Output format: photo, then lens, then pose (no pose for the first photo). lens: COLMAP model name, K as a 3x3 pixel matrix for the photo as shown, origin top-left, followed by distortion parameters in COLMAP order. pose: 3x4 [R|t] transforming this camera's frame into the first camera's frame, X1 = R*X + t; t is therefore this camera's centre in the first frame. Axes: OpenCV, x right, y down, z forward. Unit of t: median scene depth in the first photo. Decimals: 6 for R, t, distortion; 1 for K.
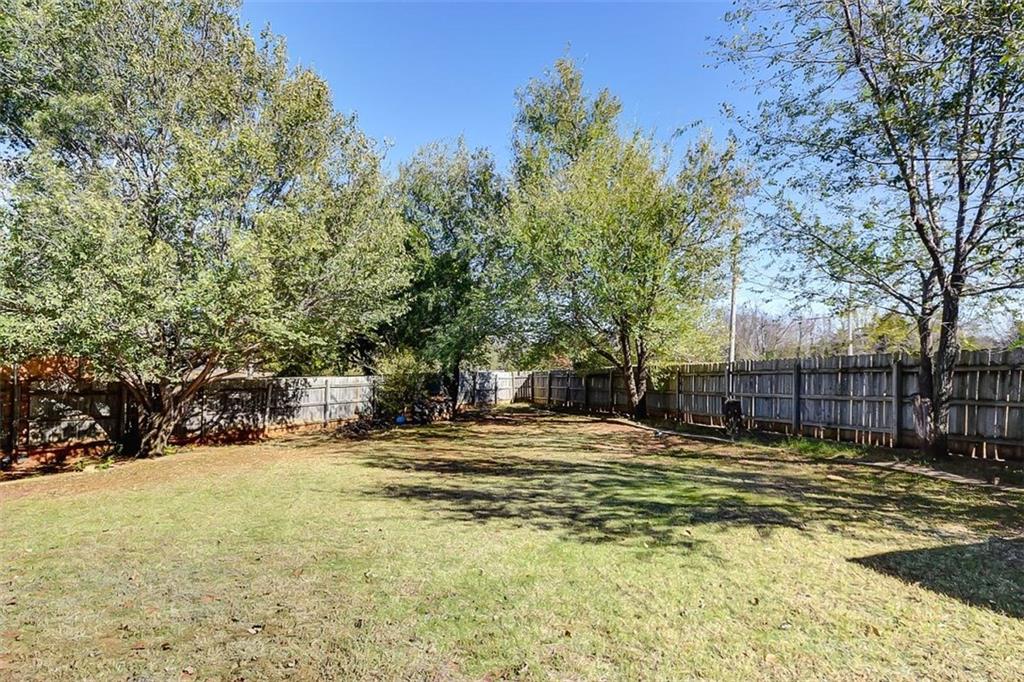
lens RADIAL K [[559.7, 0, 509.4], [0, 559.7, 351.9], [0, 0, 1]] dist [0.019378, 0.001157]
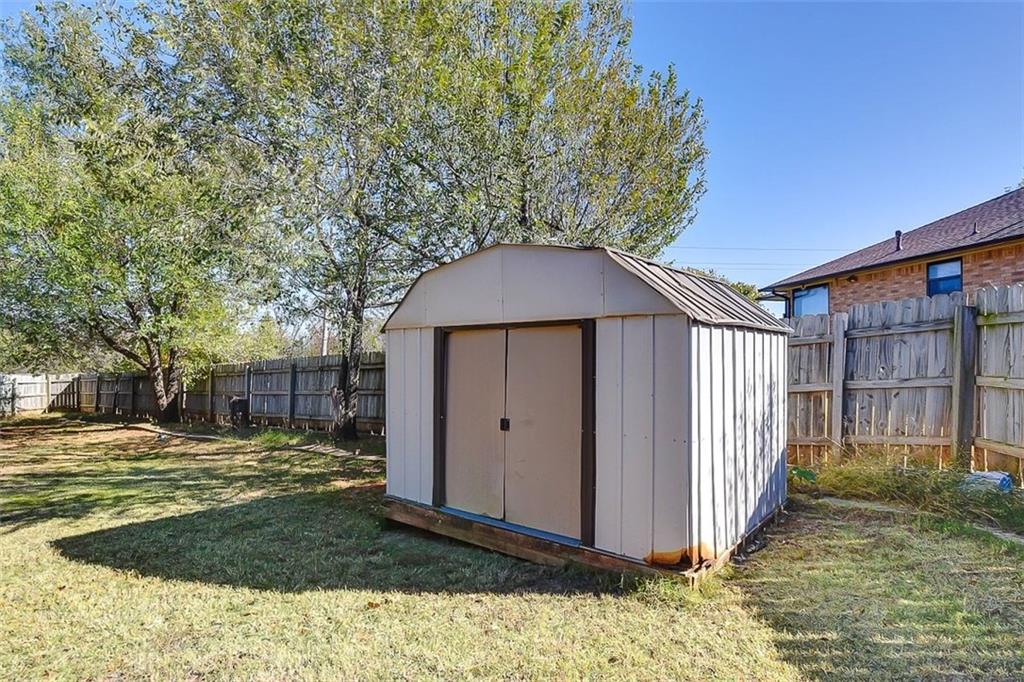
lens RADIAL K [[559.7, 0, 509.4], [0, 559.7, 351.9], [0, 0, 1]] dist [0.019378, 0.001157]
pose [[0.828453, 0.008199, 0.559998, 0.176493], [-0.007400, 0.999966, -0.003693, 0.000335], [-0.560009, -0.001084, 0.828486, -0.102661]]
